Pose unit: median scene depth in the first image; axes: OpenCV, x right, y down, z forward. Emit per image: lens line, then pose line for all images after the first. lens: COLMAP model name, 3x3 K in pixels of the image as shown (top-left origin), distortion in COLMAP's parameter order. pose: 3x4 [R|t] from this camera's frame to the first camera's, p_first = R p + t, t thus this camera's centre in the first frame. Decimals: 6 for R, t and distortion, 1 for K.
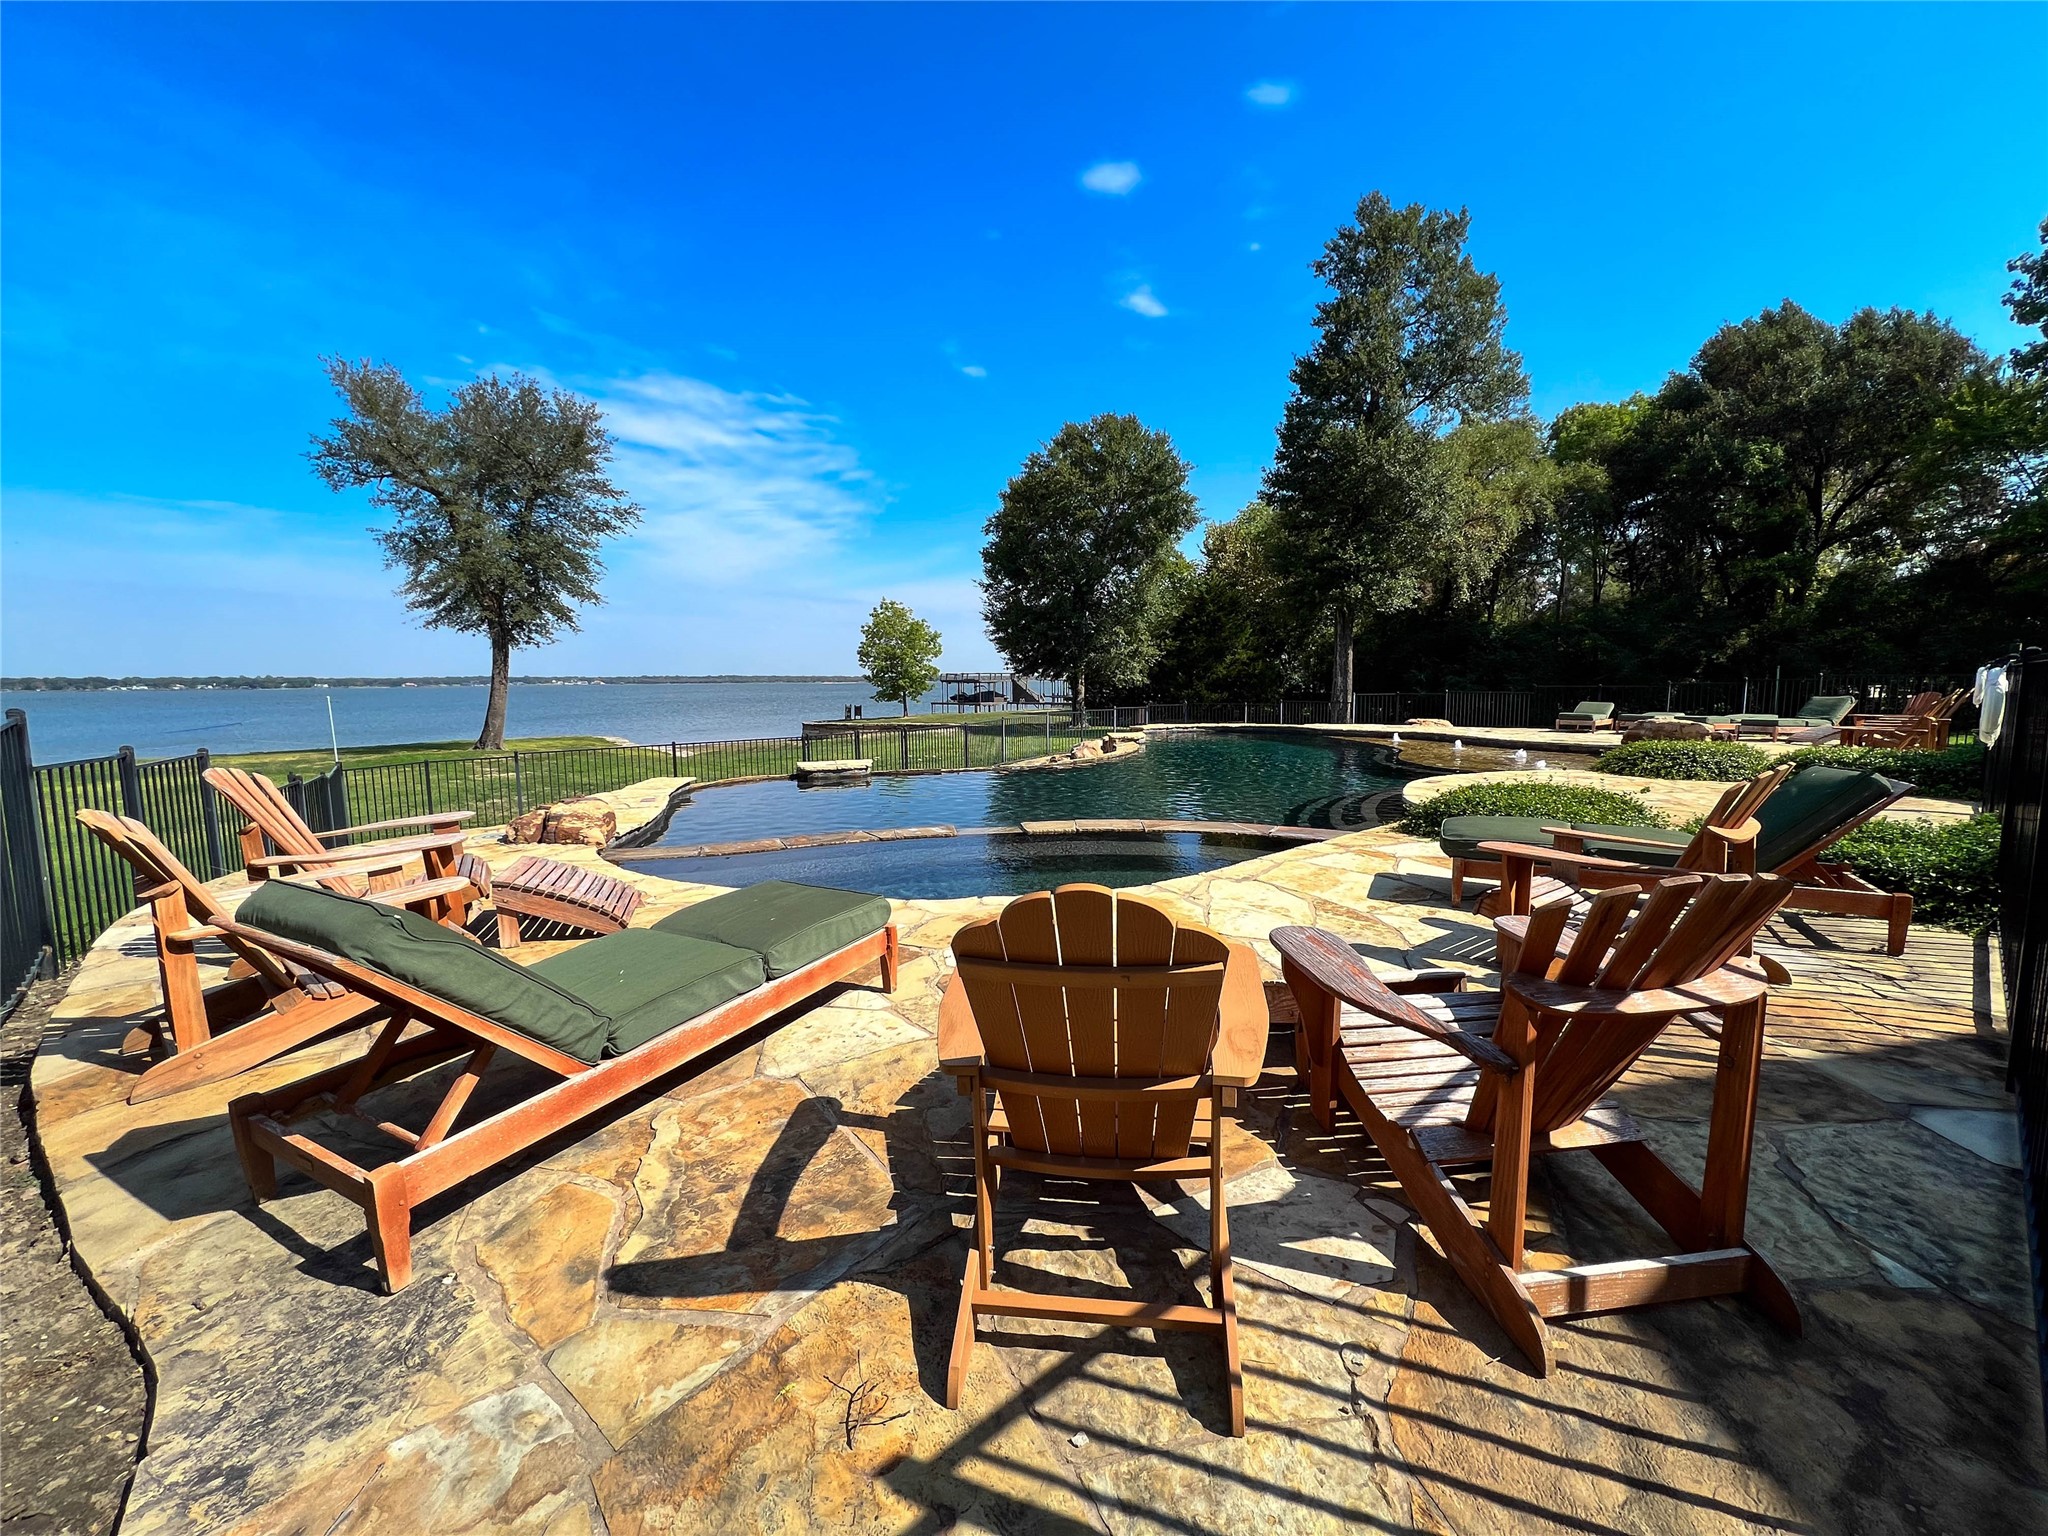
lens RADIAL K [[818.3, 0, 1024.0], [0, 818.3, 768.0], [0, 0, 1]] dist [0.002469, 0.000332]
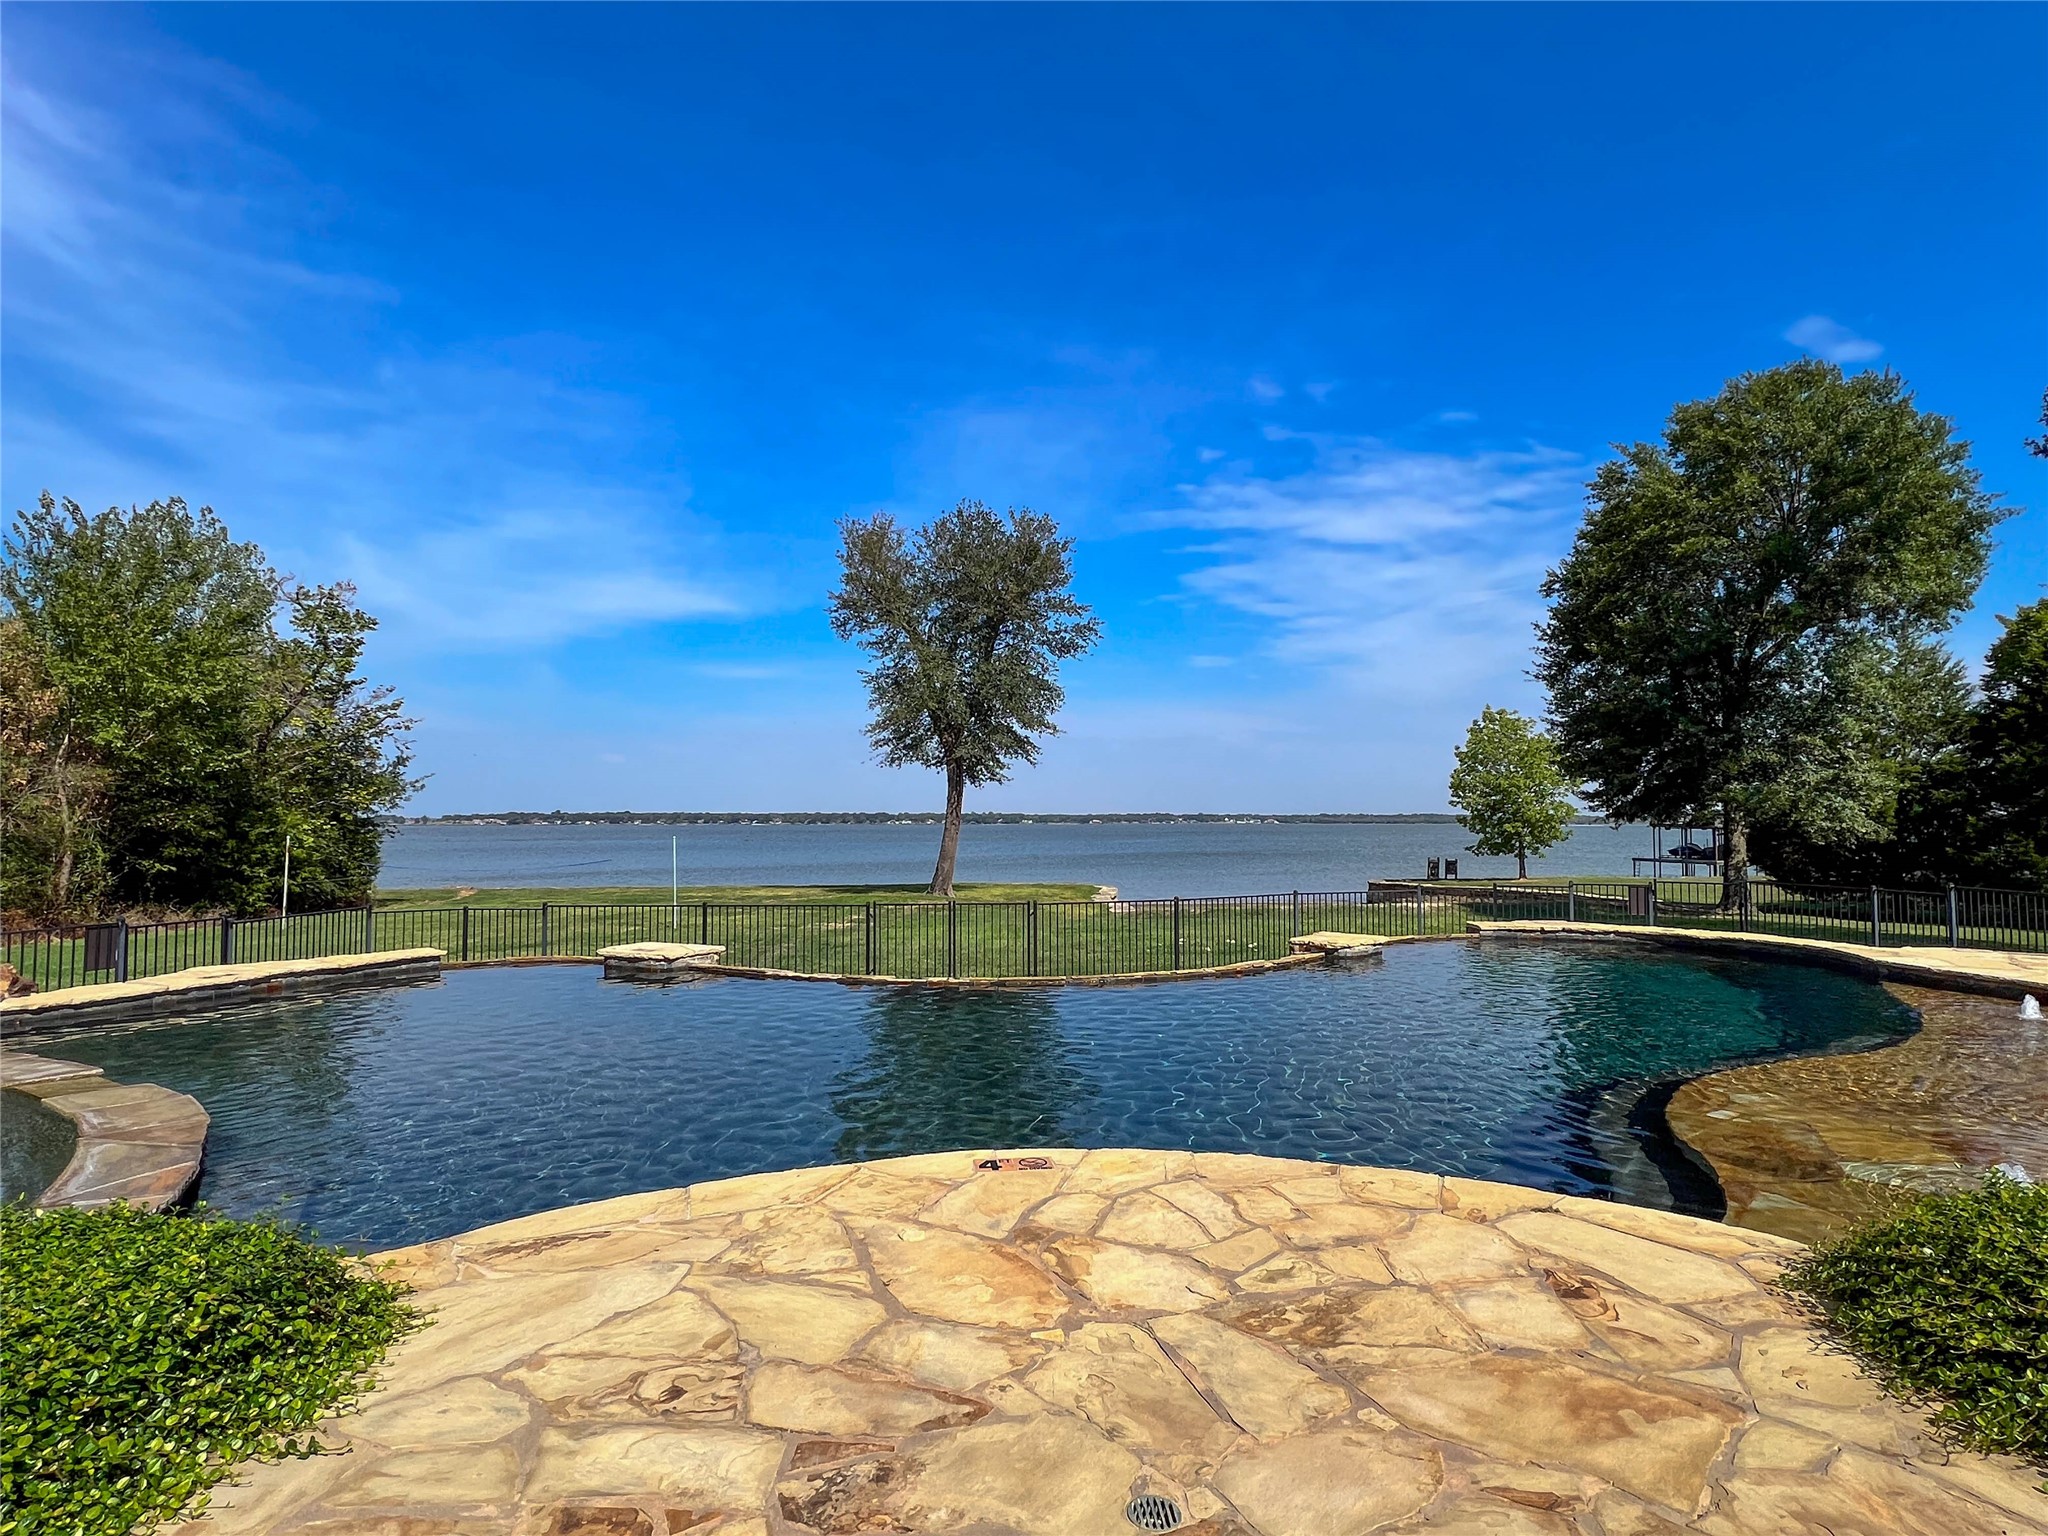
lens RADIAL K [[1059.2, 0, 1024.0], [0, 1059.2, 768.0], [0, 0, 1]] dist [0.003180, -0.000262]
pose [[0.753230, -0.020669, -0.657432, 0.181914], [-0.082381, 0.988671, -0.125468, -0.014533], [0.652578, 0.148666, 0.742994, 0.117834]]
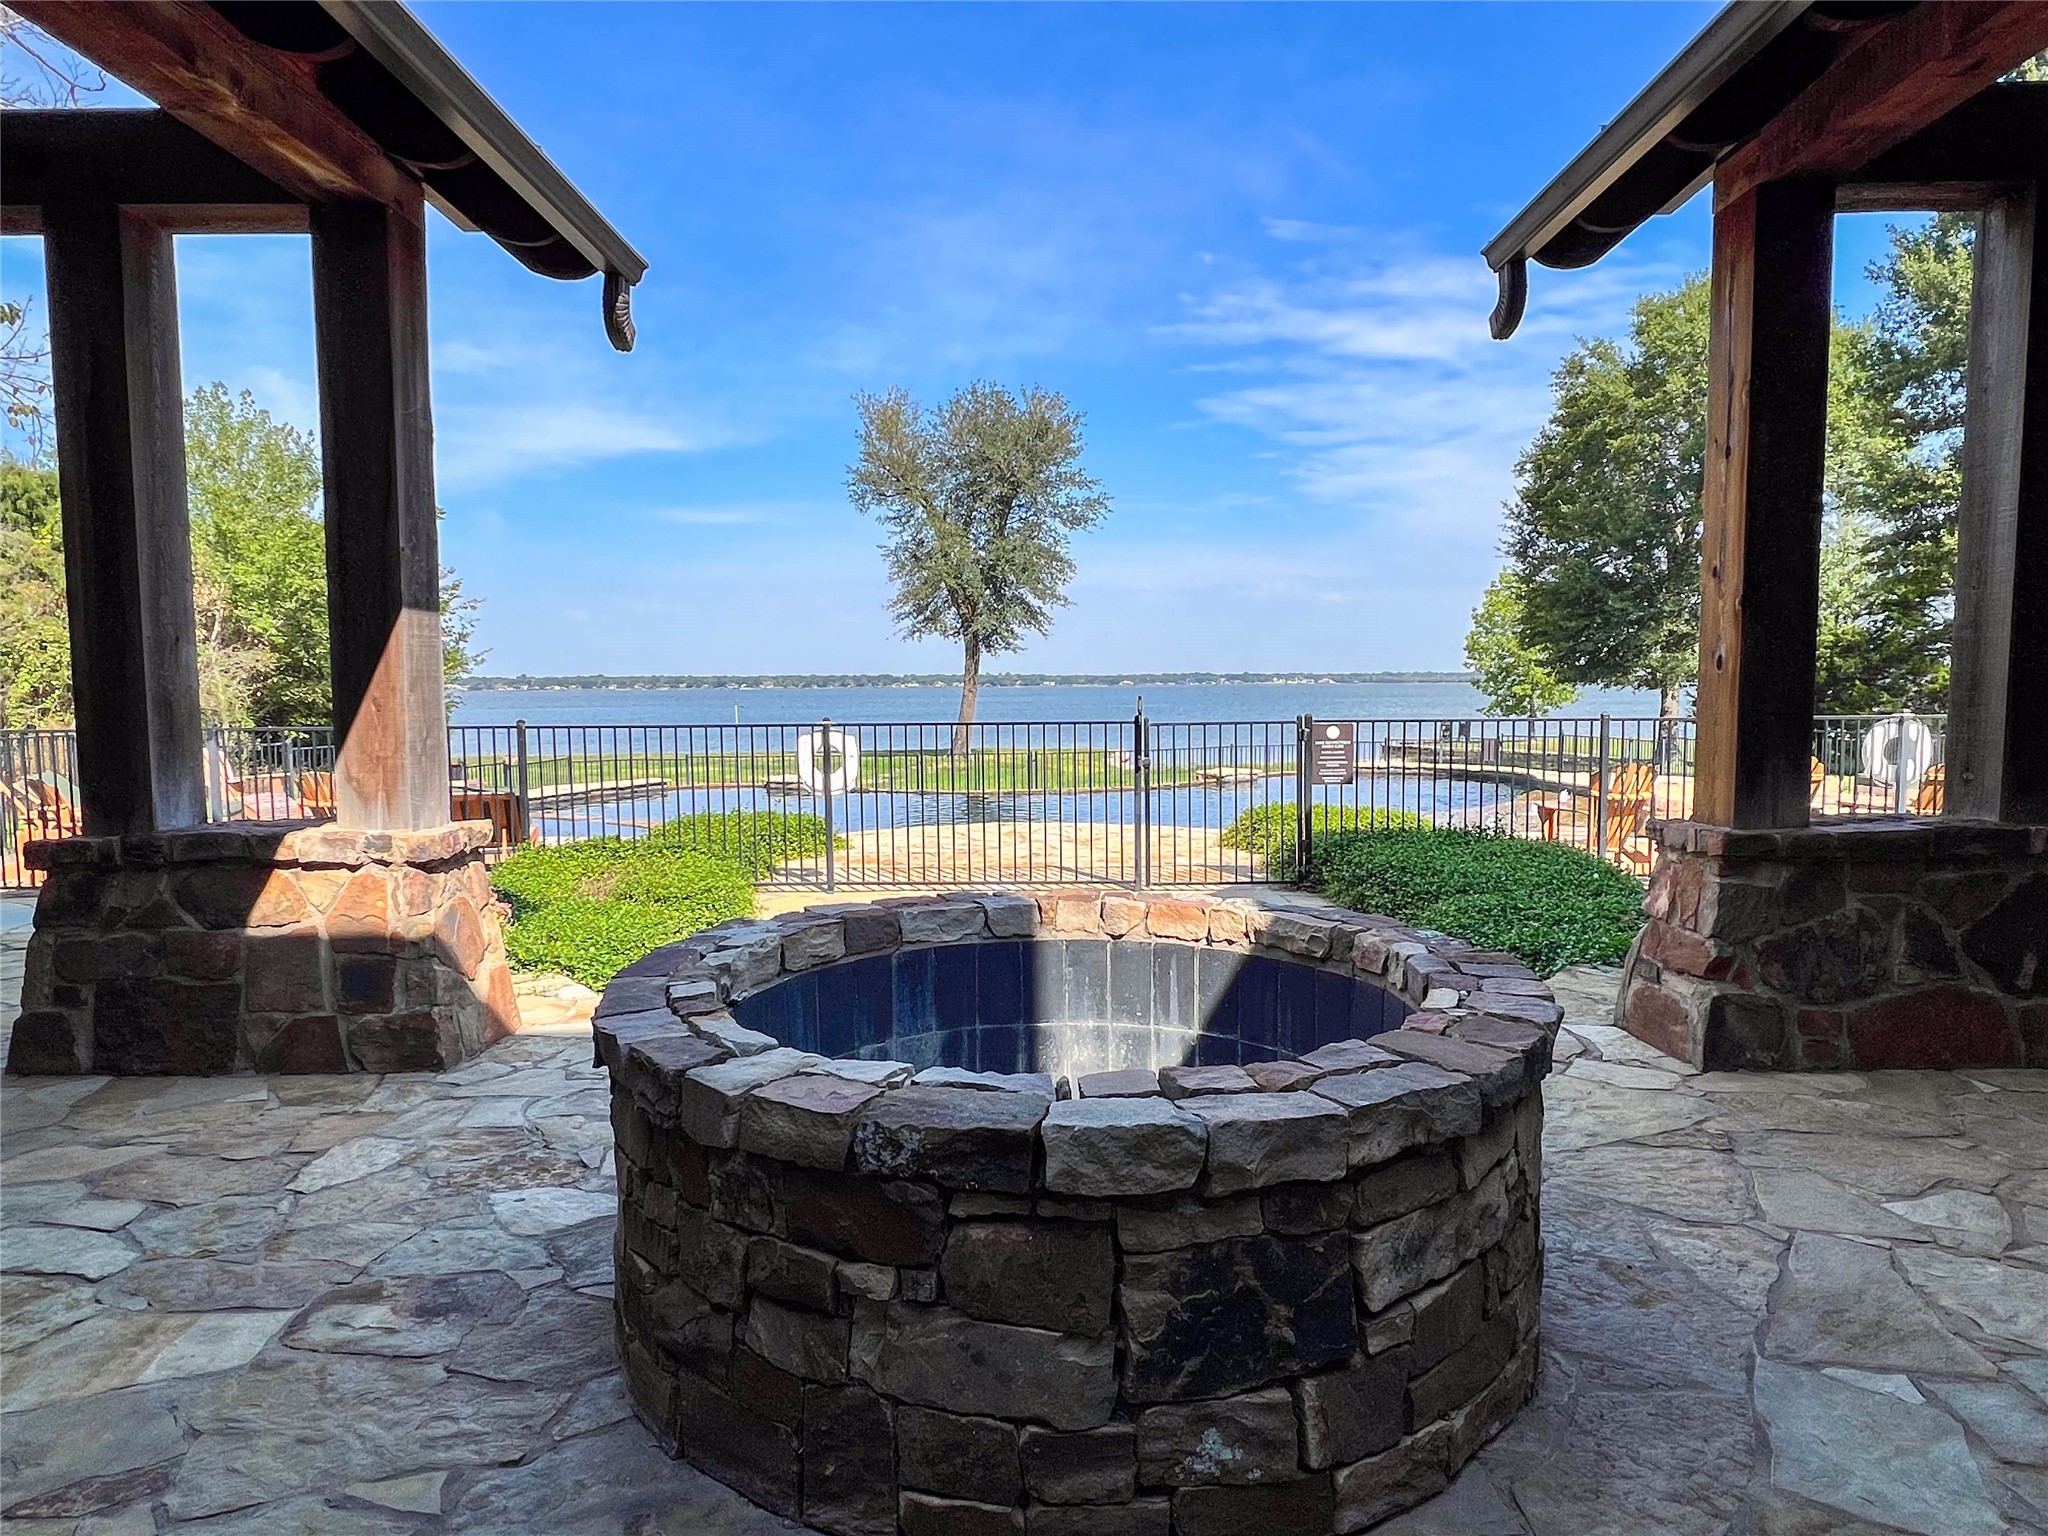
lens RADIAL K [[1204.0, 0, 1024.0], [0, 1204.0, 768.0], [0, 0, 1]] dist [0.004280, 0.000223]
pose [[0.741142, 0.054352, -0.669144, 0.322811], [-0.076431, 0.997068, -0.003668, -0.005217], [0.666983, 0.053862, 0.743123, -0.030456]]
